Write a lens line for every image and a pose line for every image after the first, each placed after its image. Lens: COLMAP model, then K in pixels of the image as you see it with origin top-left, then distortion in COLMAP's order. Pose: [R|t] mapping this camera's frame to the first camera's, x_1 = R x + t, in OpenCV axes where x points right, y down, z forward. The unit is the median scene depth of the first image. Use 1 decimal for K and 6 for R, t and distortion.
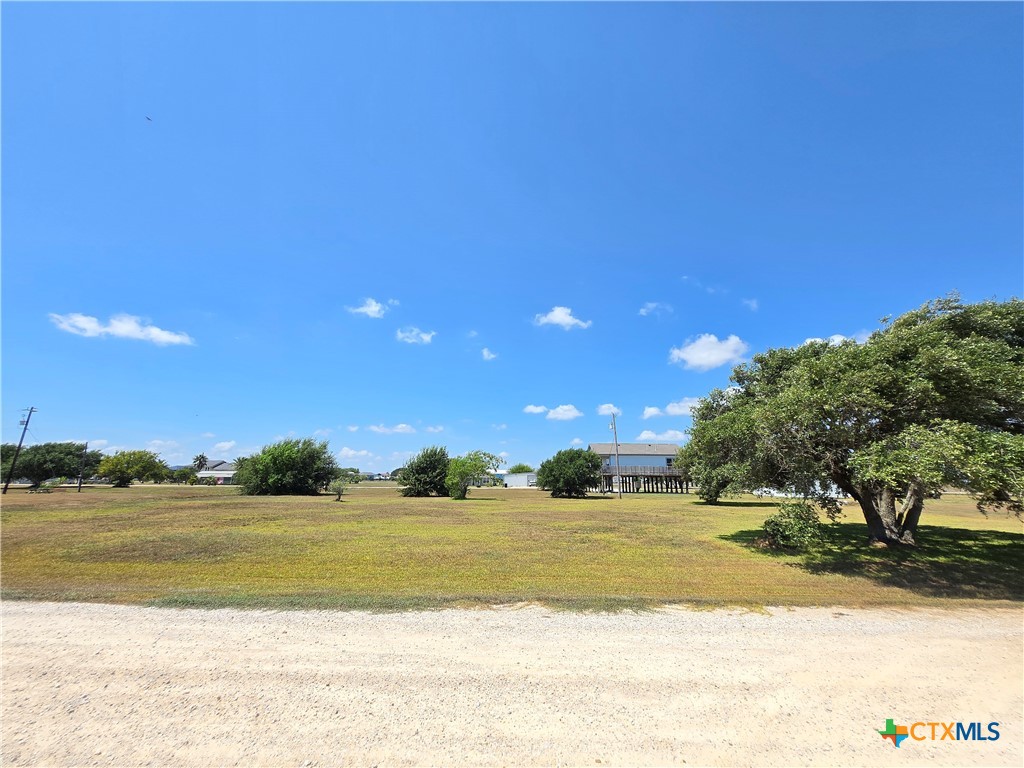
lens RADIAL K [[405.4, 0, 512.3], [0, 405.4, 384.9], [0, 0, 1]] dist [0.009384, -0.000072]
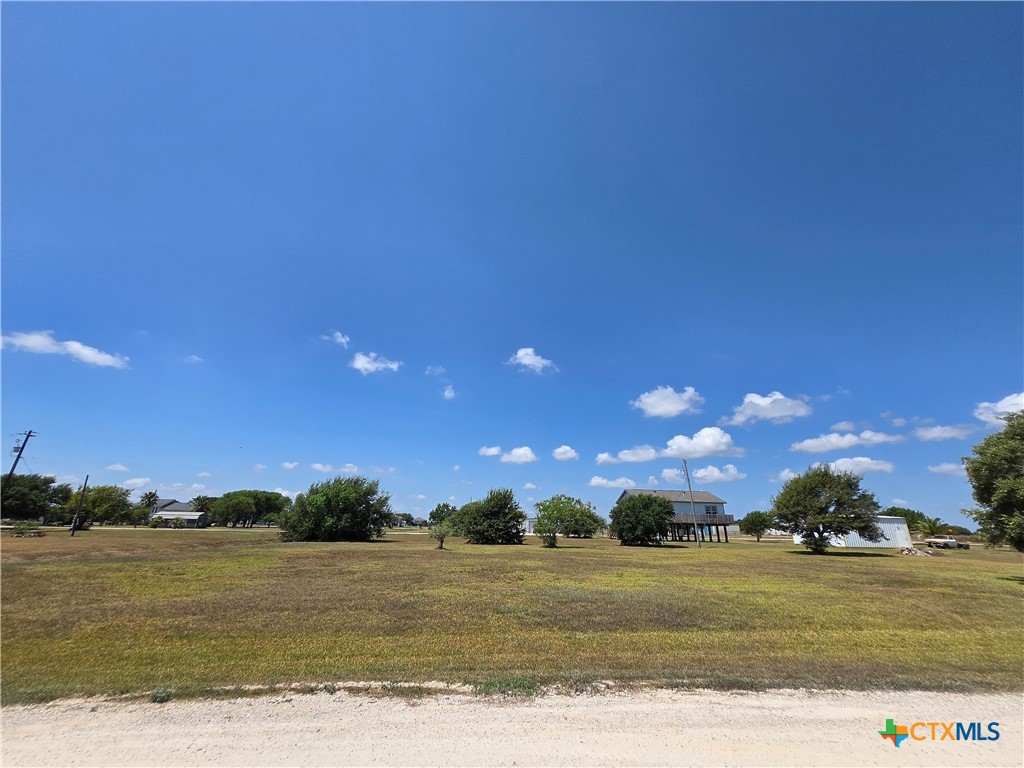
lens RADIAL K [[405.4, 0, 507.4], [0, 405.4, 377.0], [0, 0, 1]] dist [0.009384, -0.000072]
pose [[0.990117, 0.057628, 0.127858, -0.240025], [-0.042012, 0.991685, -0.121641, 0.004715], [-0.133805, 0.115068, 0.984305, 0.023486]]
